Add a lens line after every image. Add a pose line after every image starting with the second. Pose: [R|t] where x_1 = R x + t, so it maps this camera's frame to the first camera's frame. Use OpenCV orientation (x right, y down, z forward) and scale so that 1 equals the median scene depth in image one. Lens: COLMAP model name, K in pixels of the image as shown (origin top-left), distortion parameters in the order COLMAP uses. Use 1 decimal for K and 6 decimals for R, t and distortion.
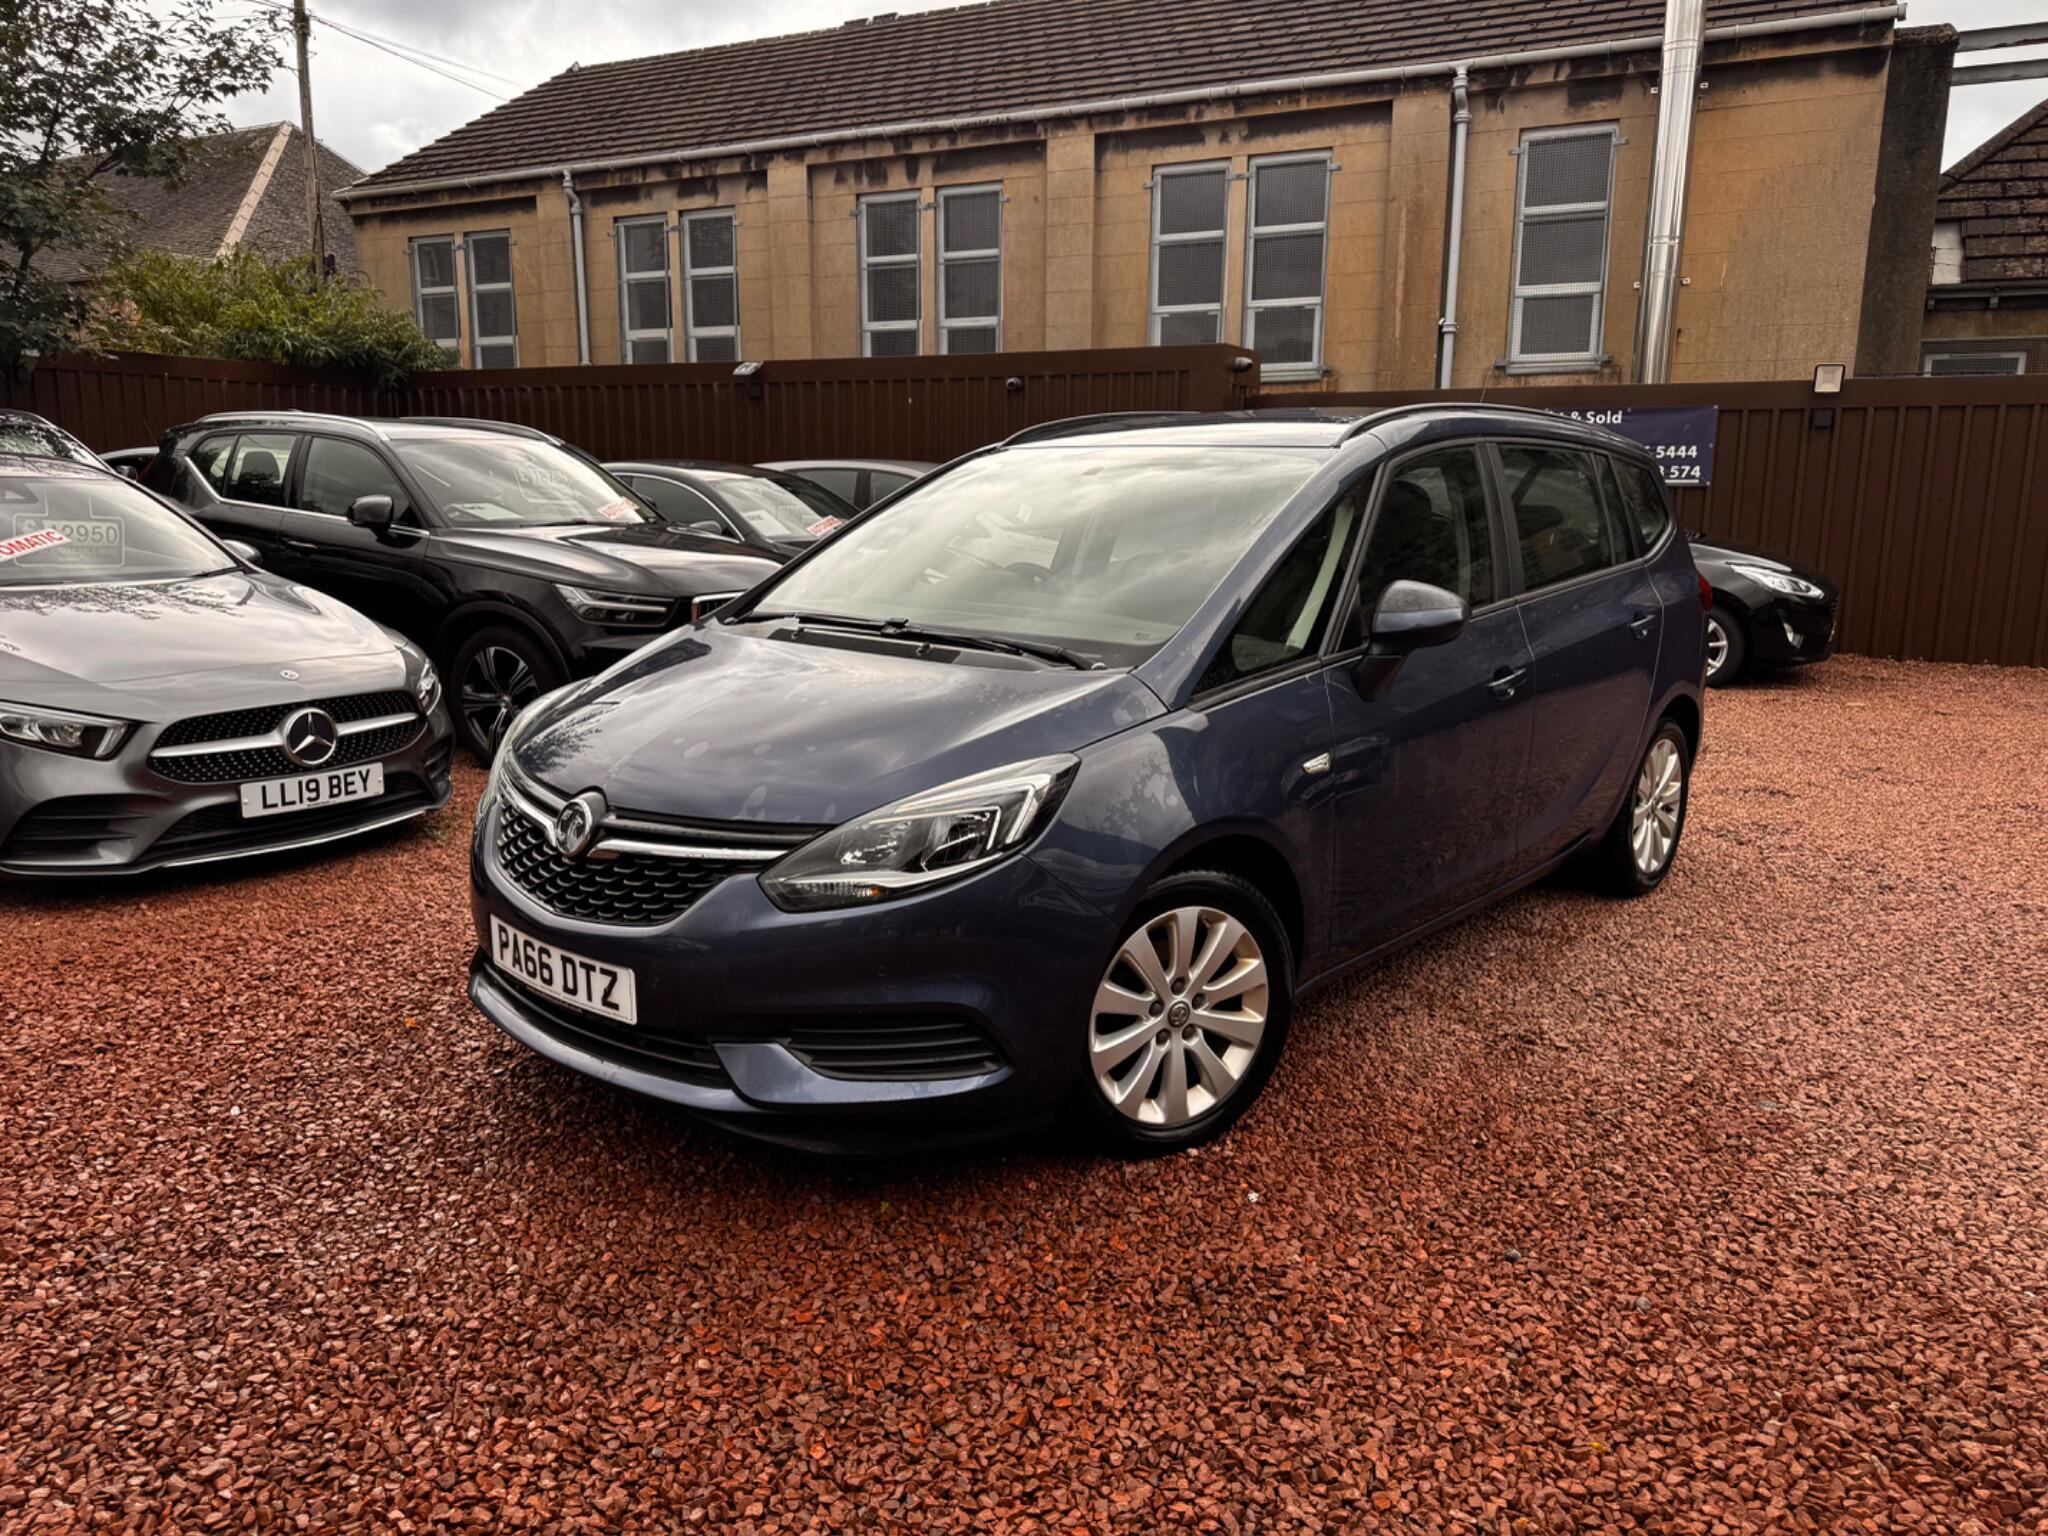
lens RADIAL K [[1460.6, 0, 1050.9], [0, 1460.6, 744.2], [0, 0, 1]] dist [0.021313, -0.024019]
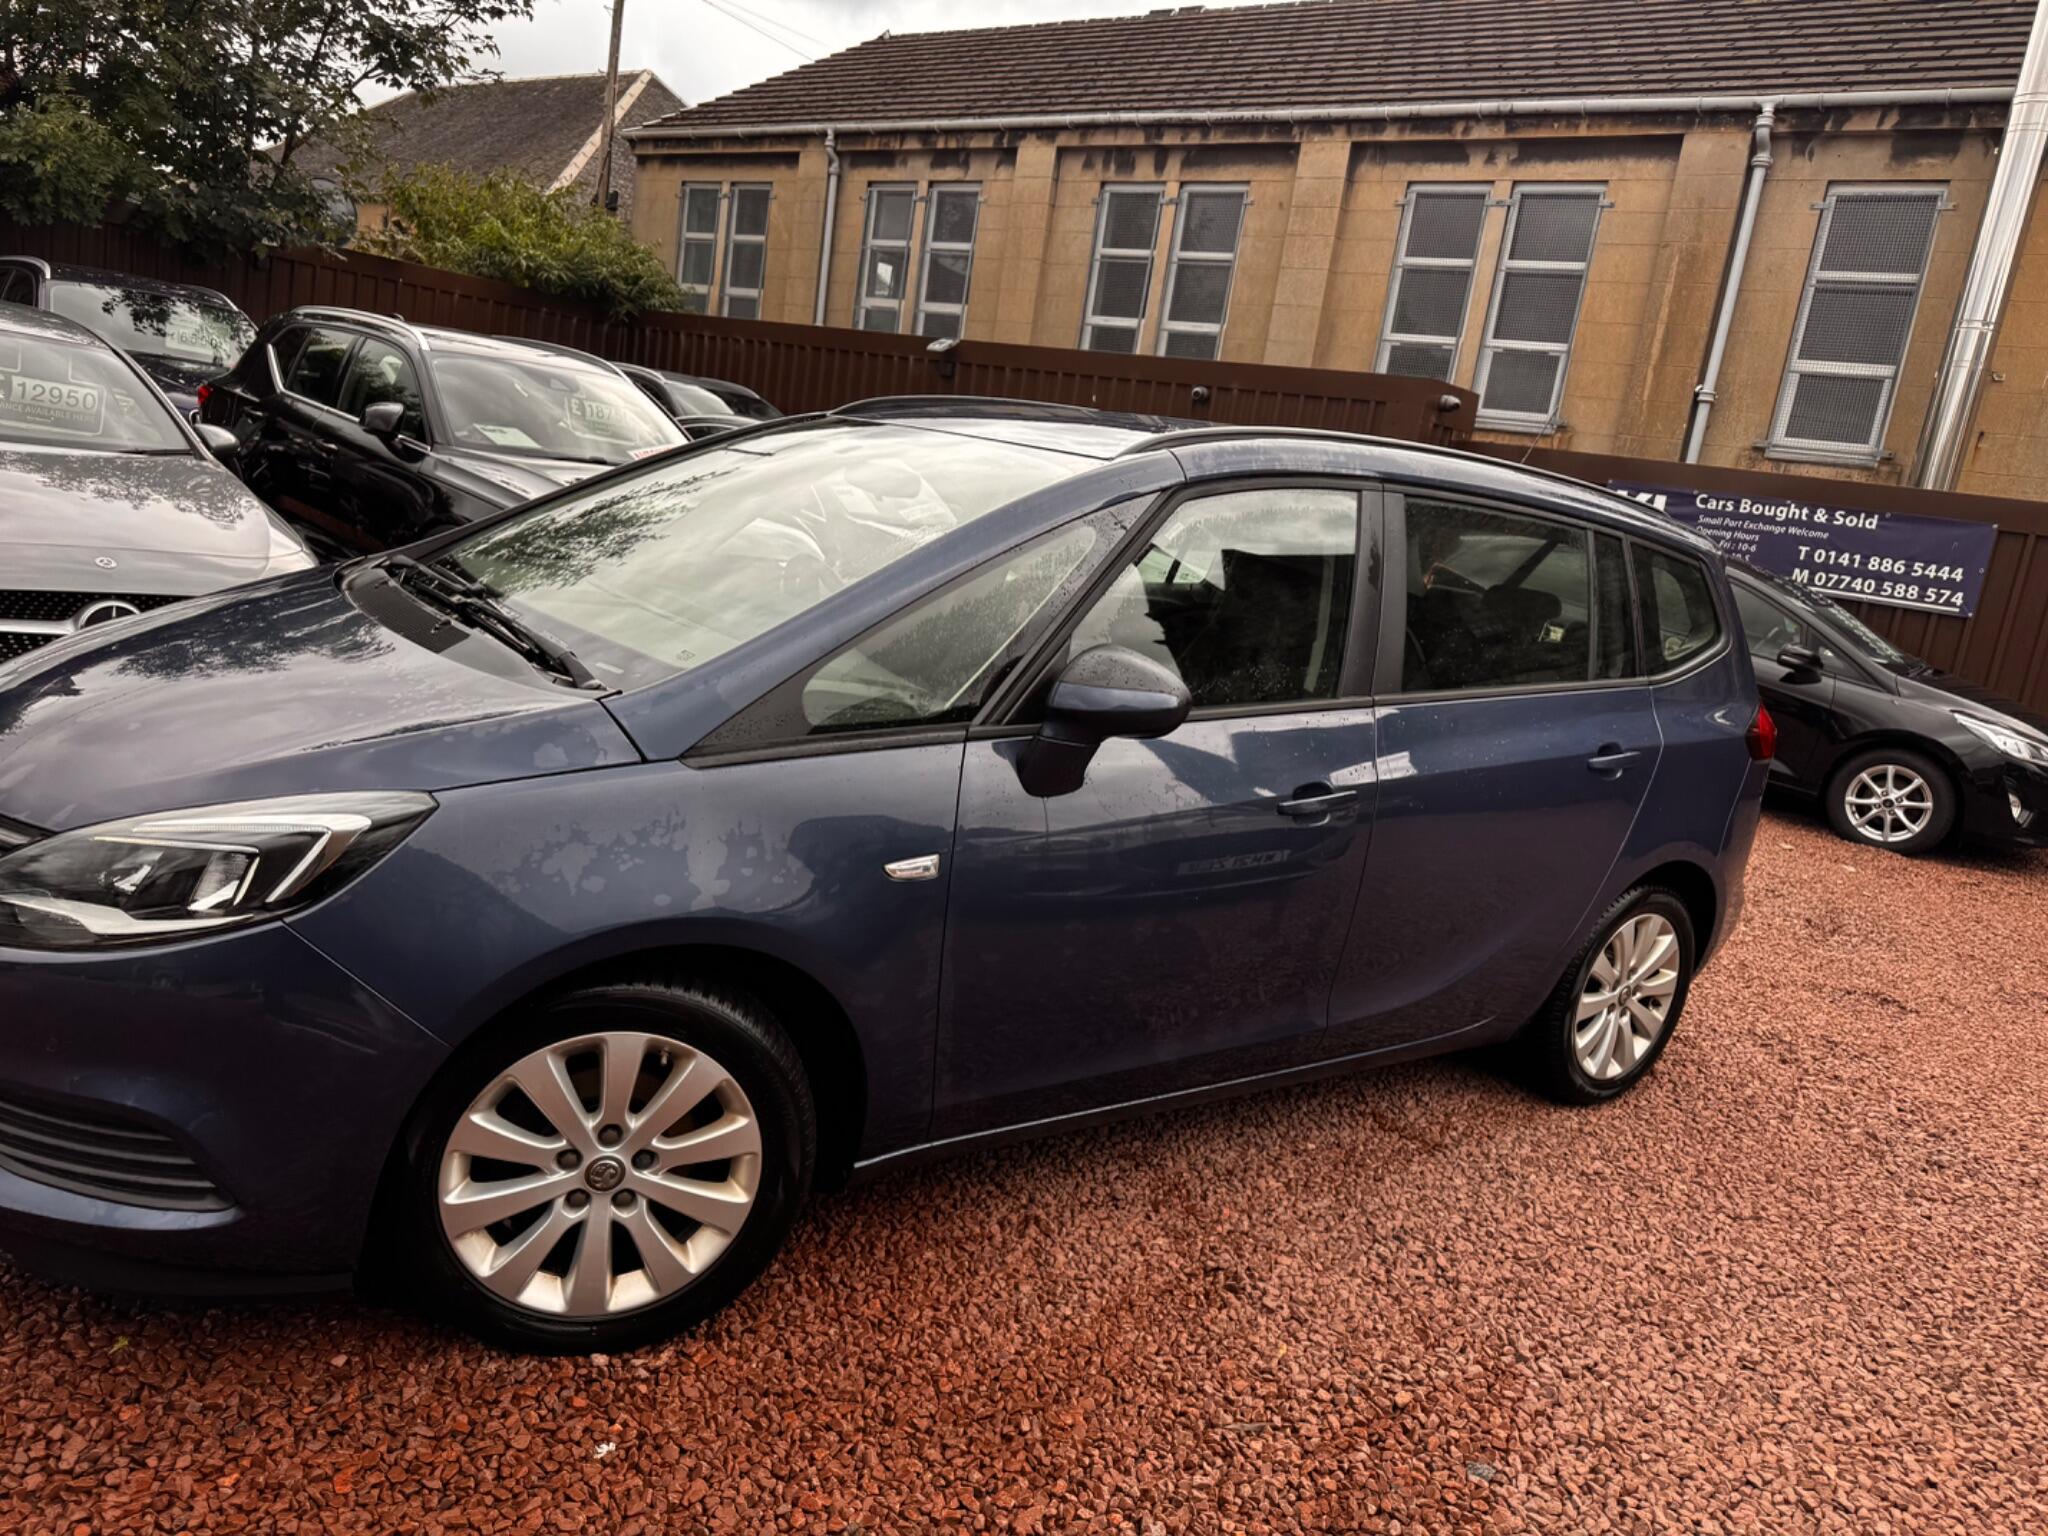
lens RADIAL K [[1460.6, 0, 1066.9], [0, 1460.6, 752.5], [0, 0, 1]] dist [0.021313, -0.024019]
pose [[0.969173, 0.172846, -0.175580, 0.218483], [-0.173712, 0.984740, 0.010550, -0.037986], [0.174725, 0.020276, 0.984409, 0.166217]]
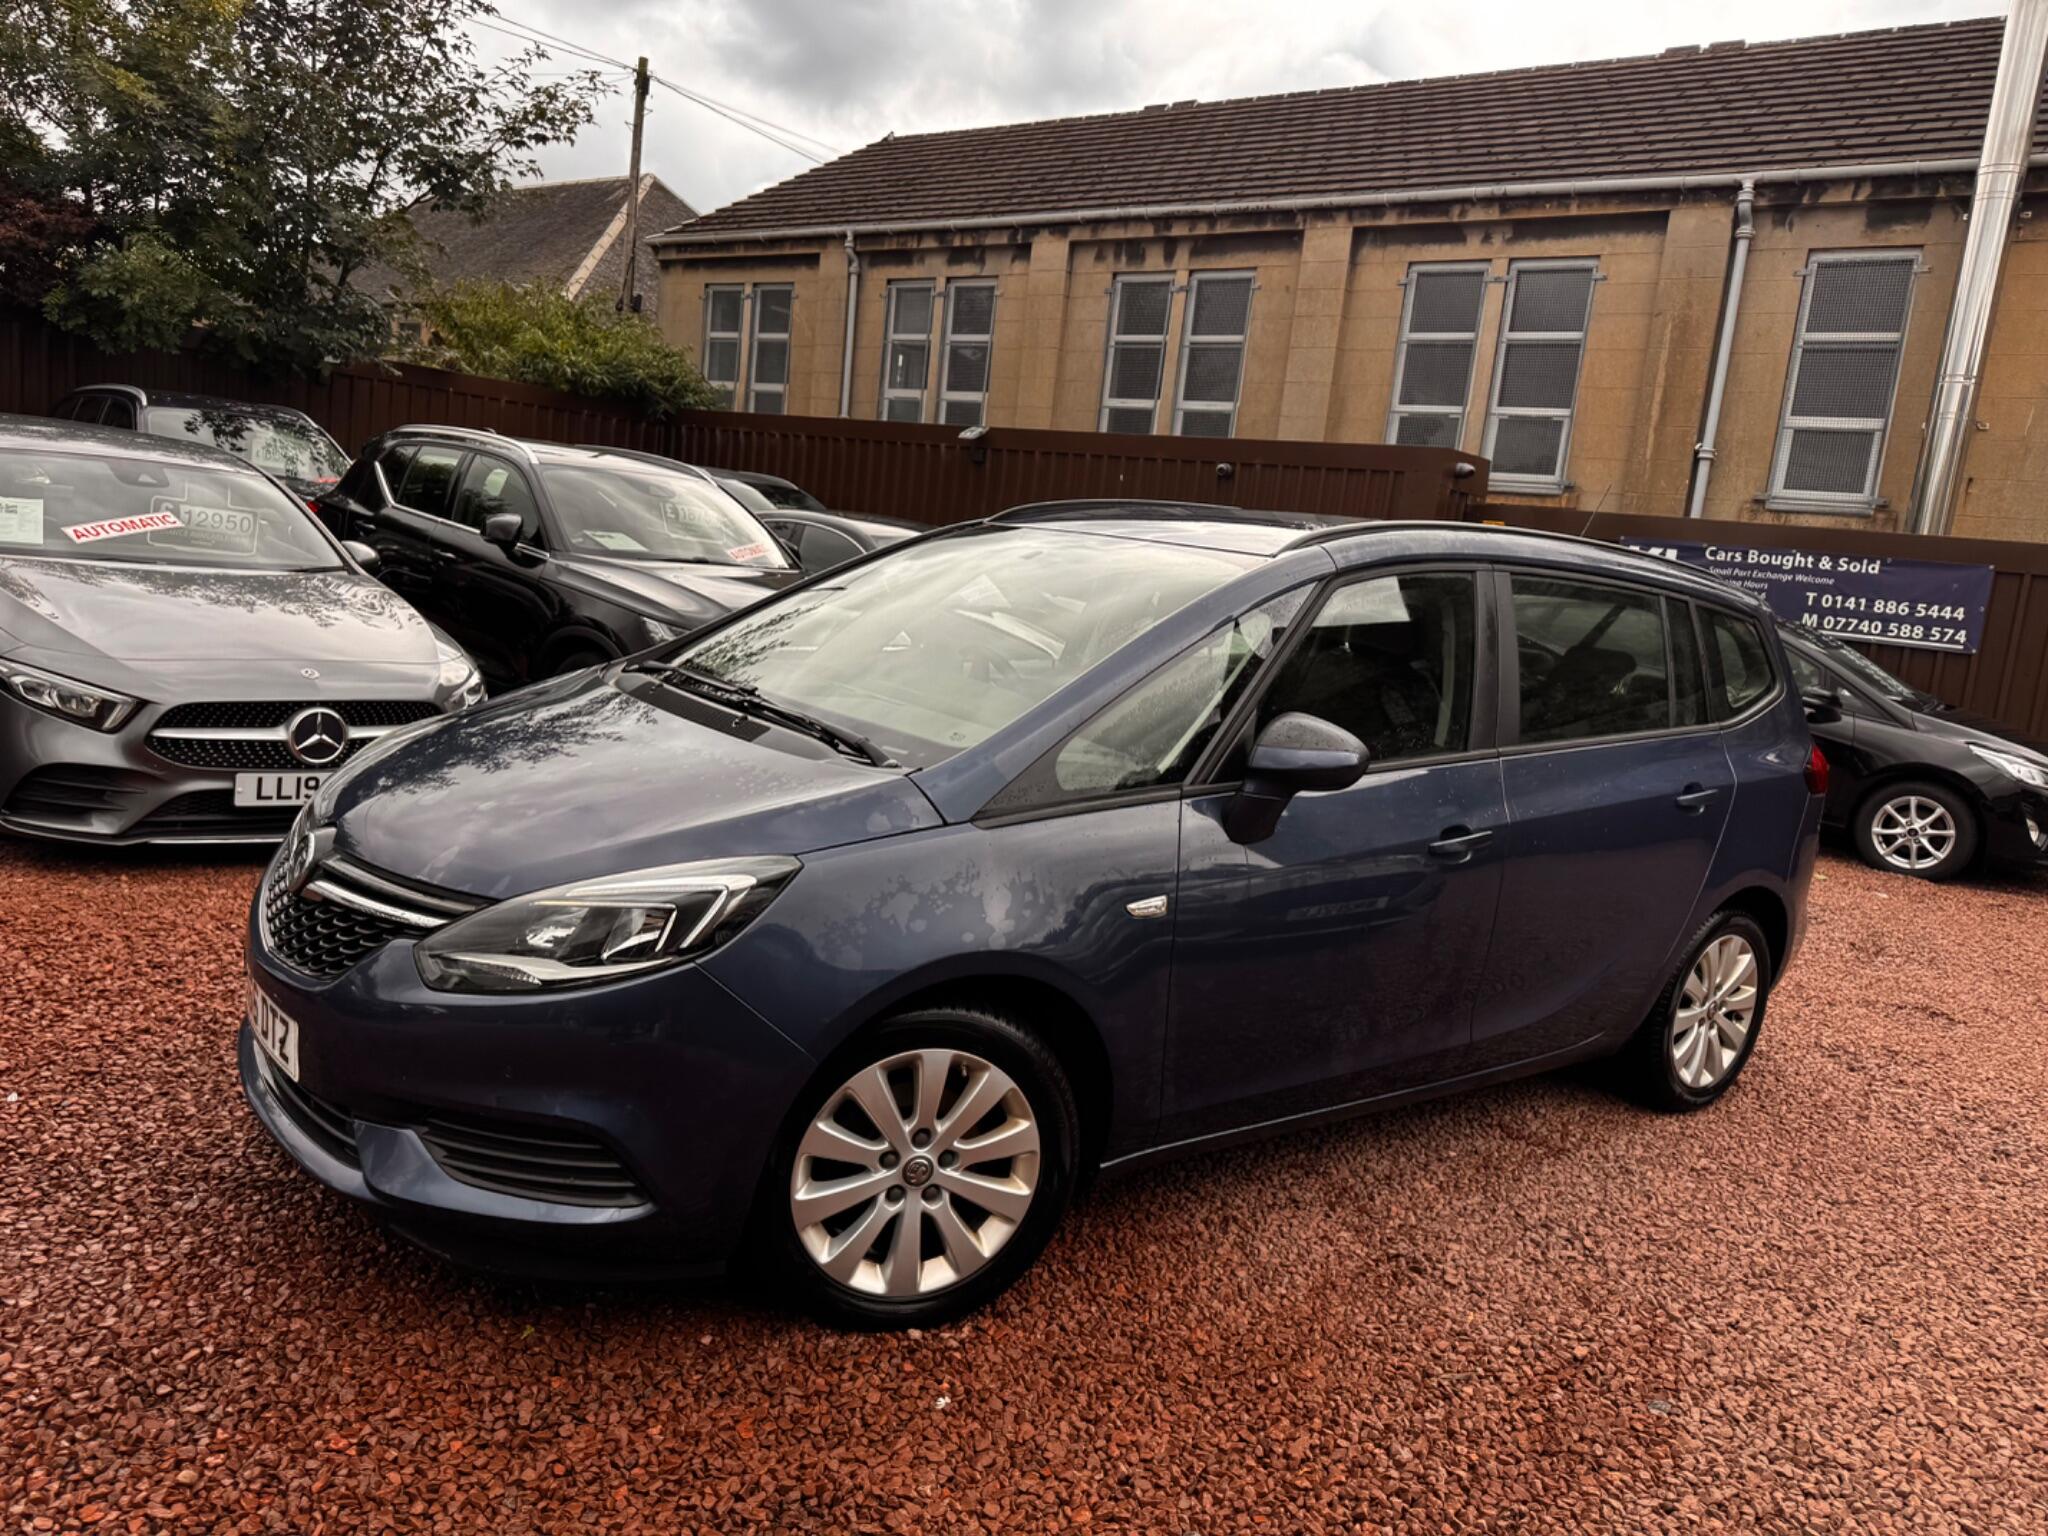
lens RADIAL K [[1460.6, 0, 1068.3], [0, 1460.6, 744.0], [0, 0, 1]] dist [0.021313, -0.024019]
pose [[0.975740, 0.125585, -0.179329, 0.162387], [-0.134962, 0.990001, -0.041033, -0.024085], [0.172383, 0.064240, 0.982933, 0.073420]]
